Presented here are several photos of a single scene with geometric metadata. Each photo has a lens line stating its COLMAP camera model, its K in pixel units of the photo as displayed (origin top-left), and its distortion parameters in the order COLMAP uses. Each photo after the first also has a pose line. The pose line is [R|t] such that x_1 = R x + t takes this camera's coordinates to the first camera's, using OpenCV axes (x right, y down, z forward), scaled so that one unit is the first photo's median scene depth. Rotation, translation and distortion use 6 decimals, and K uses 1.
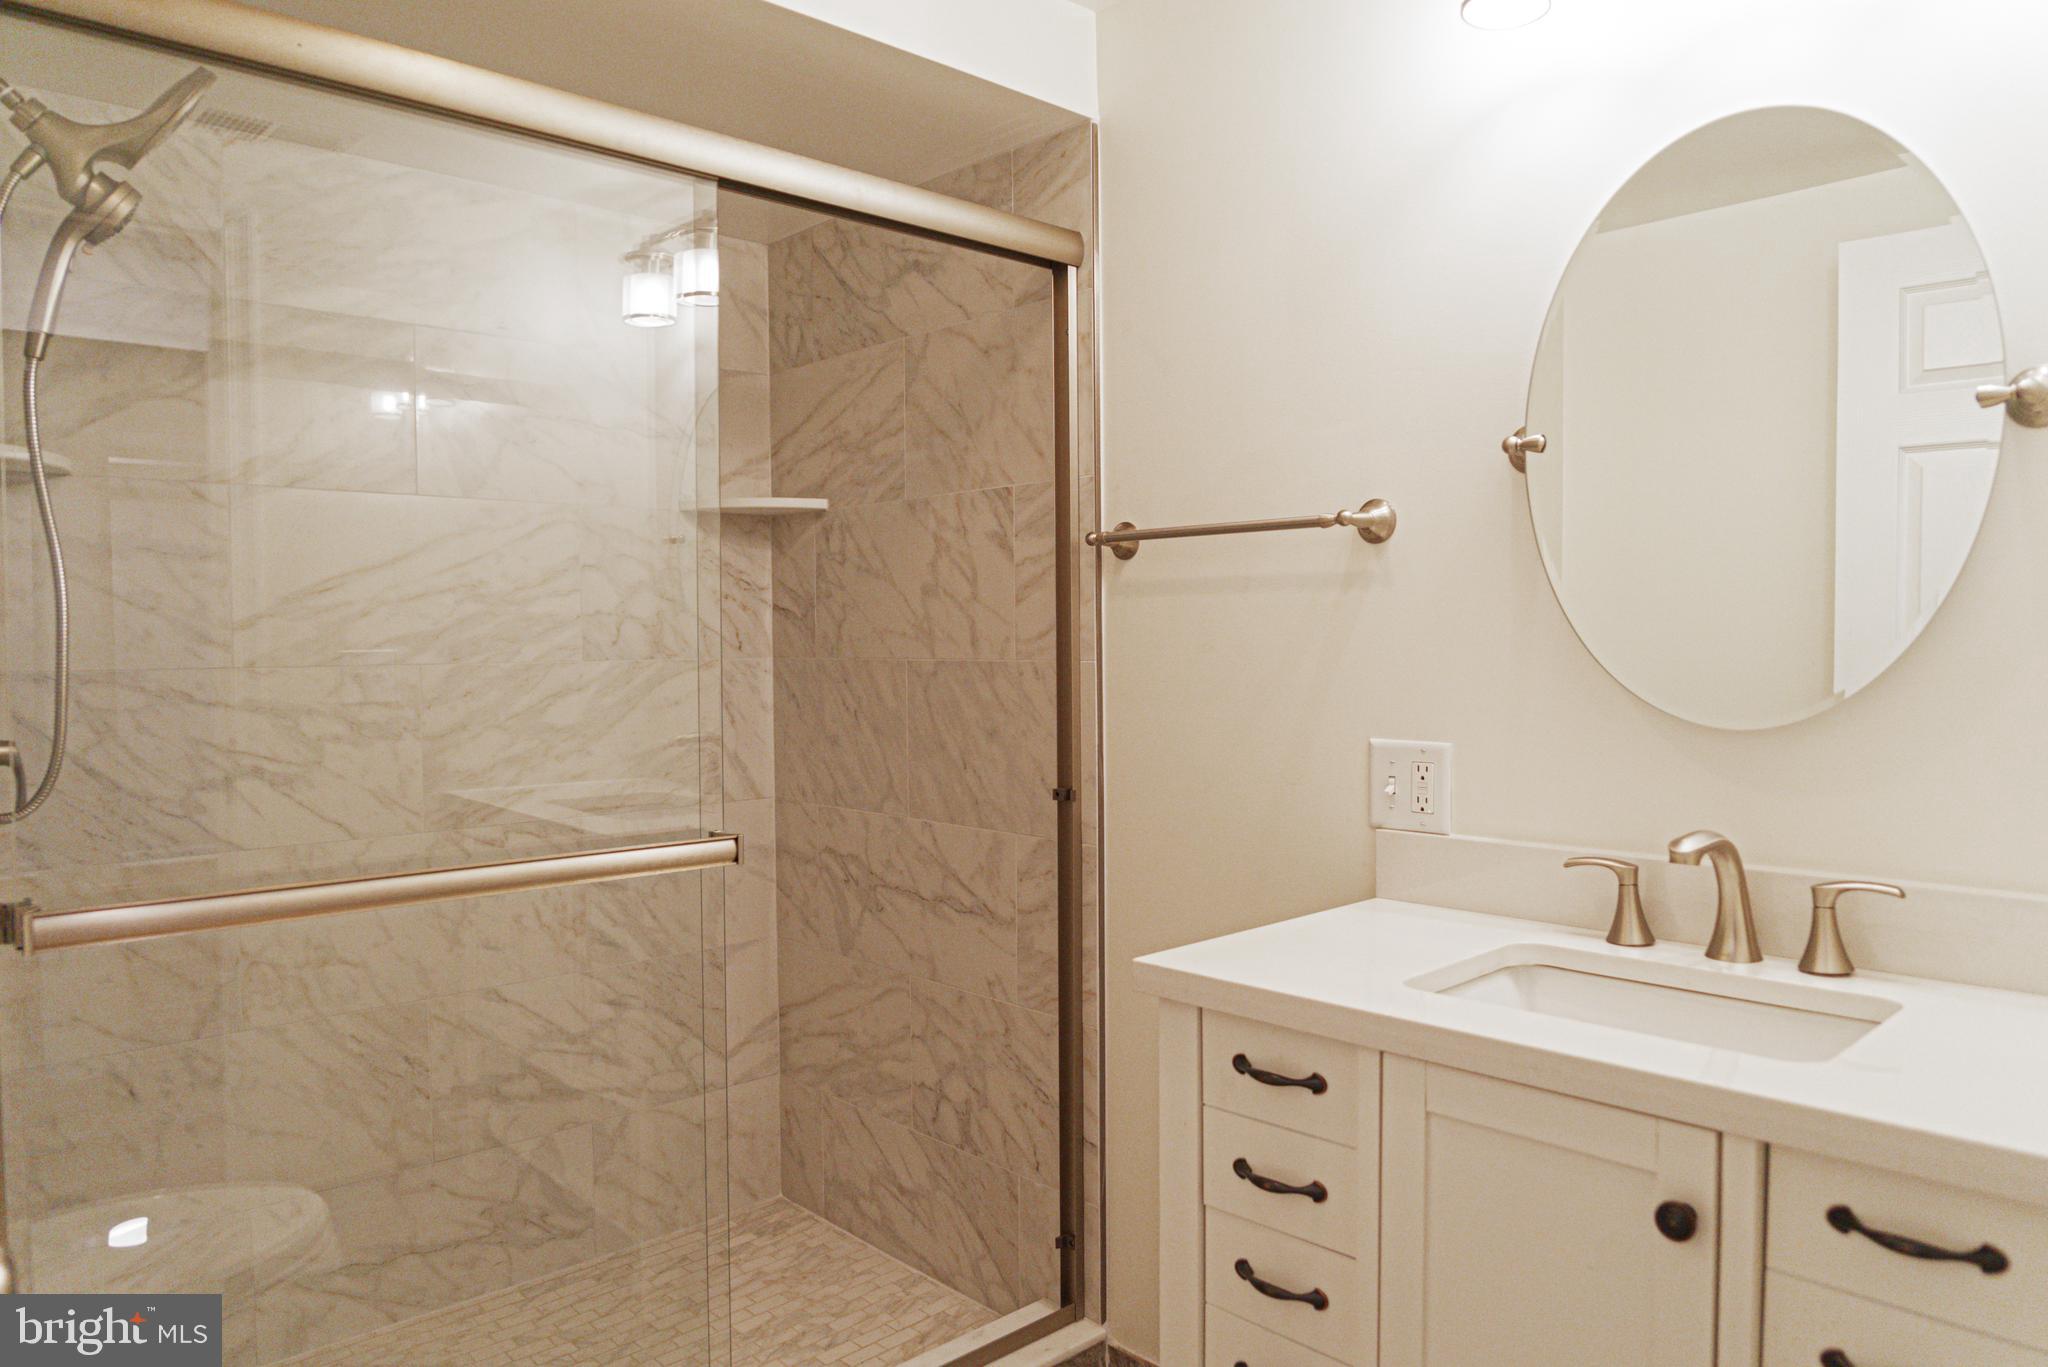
lens RADIAL K [[1352.8, 0, 1028.7], [0, 1352.8, 673.3], [0, 0, 1]] dist [-0.037661, 0.008117]
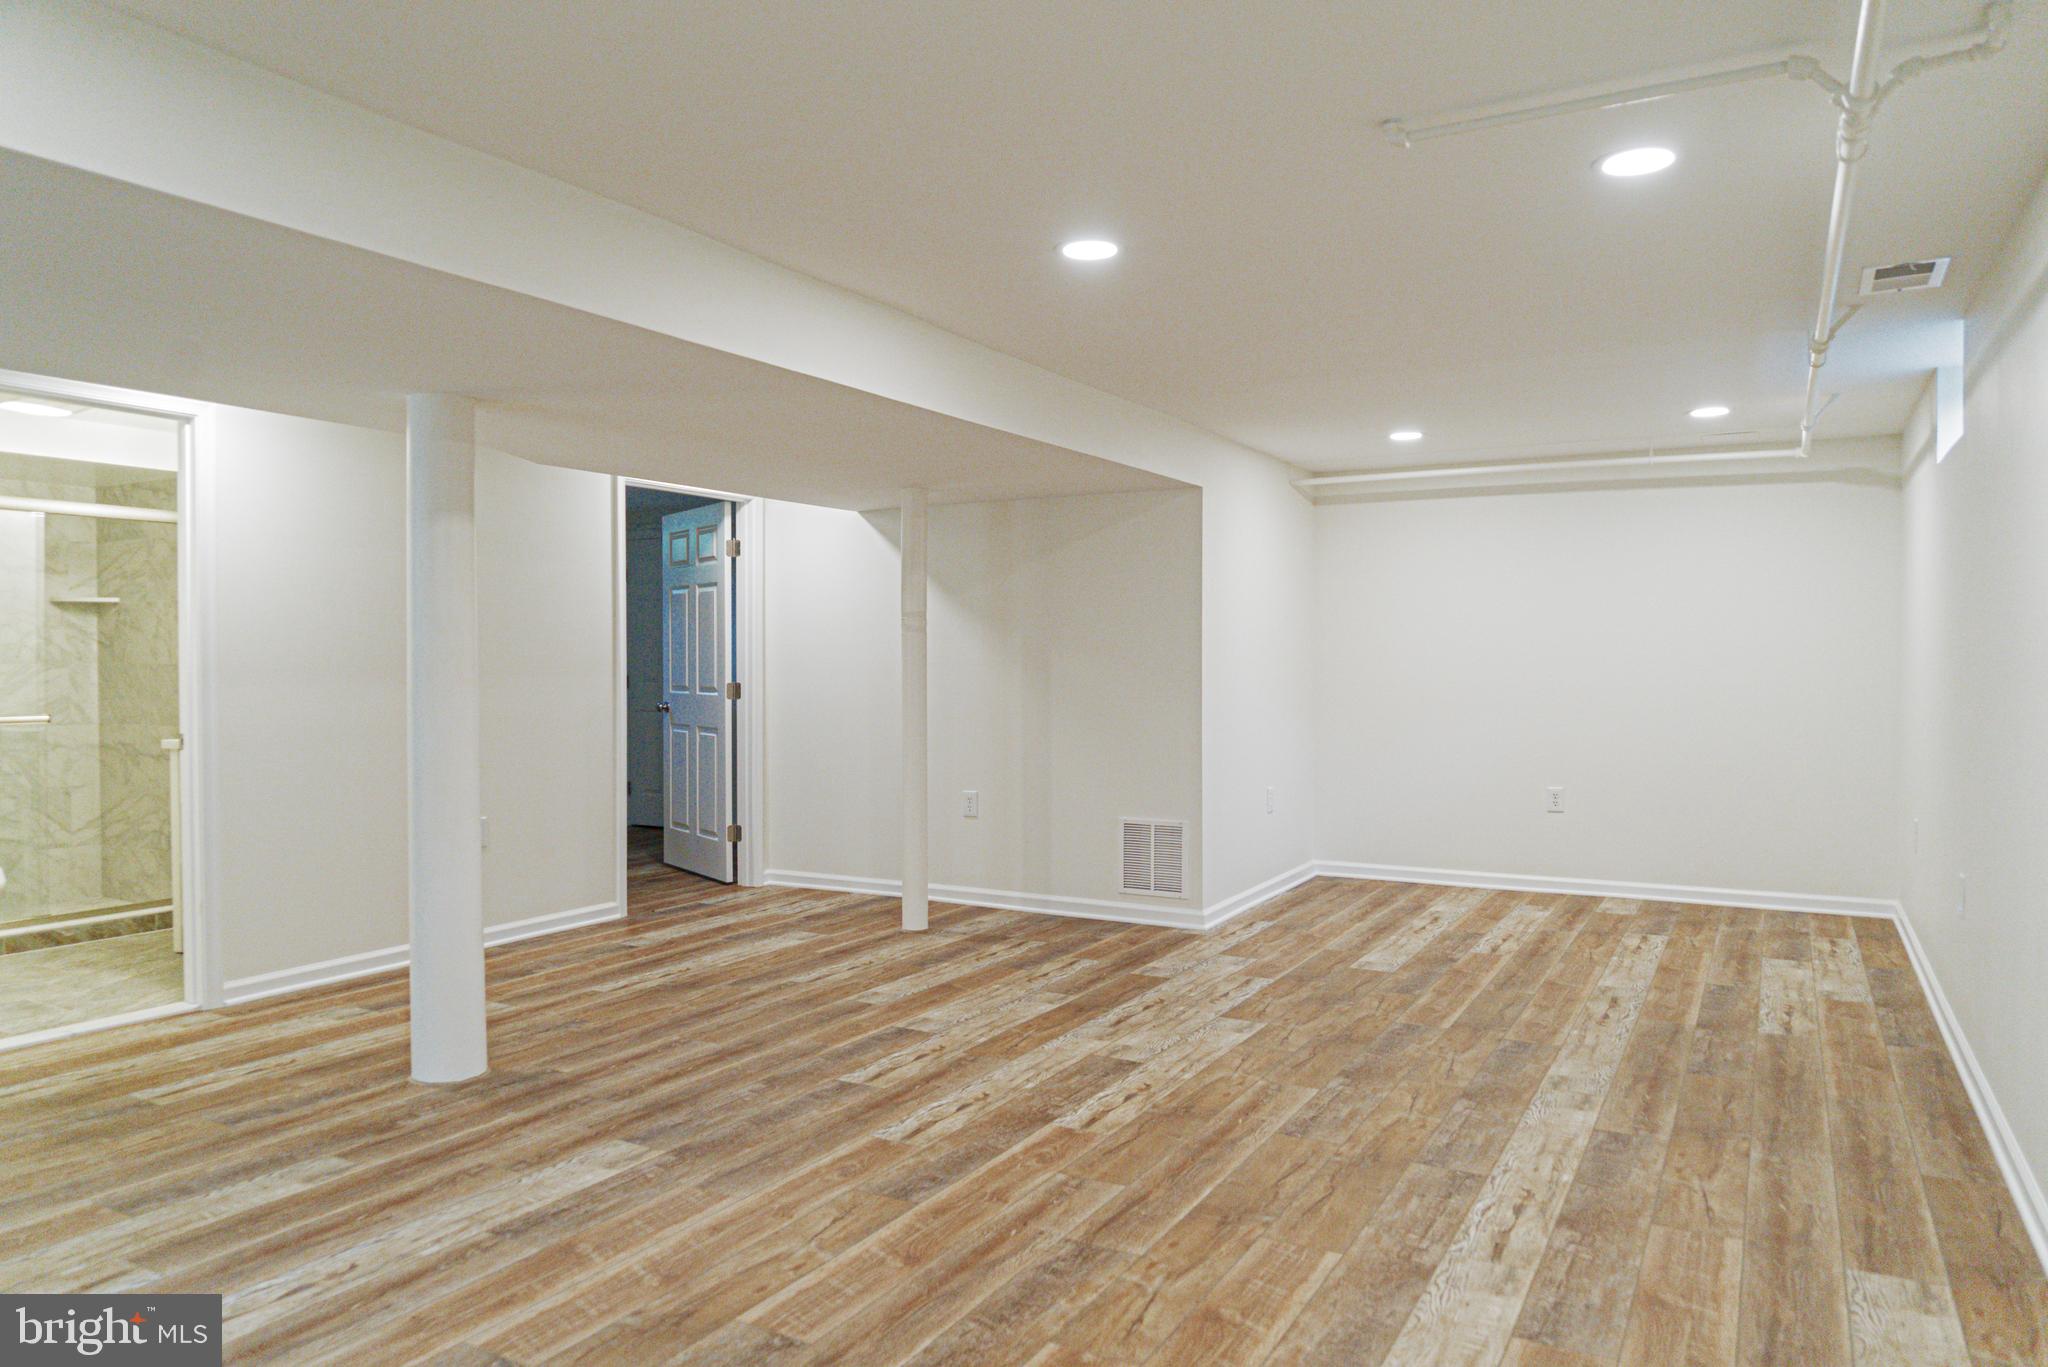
lens RADIAL K [[1352.8, 0, 1034.1], [0, 1352.8, 683.1], [0, 0, 1]] dist [-0.037661, 0.008117]
pose [[0.949312, 0.000763, 0.314335, 0.648296], [0.003980, 0.999888, -0.014449, 0.064085], [-0.314310, 0.014968, 0.949202, -1.755238]]
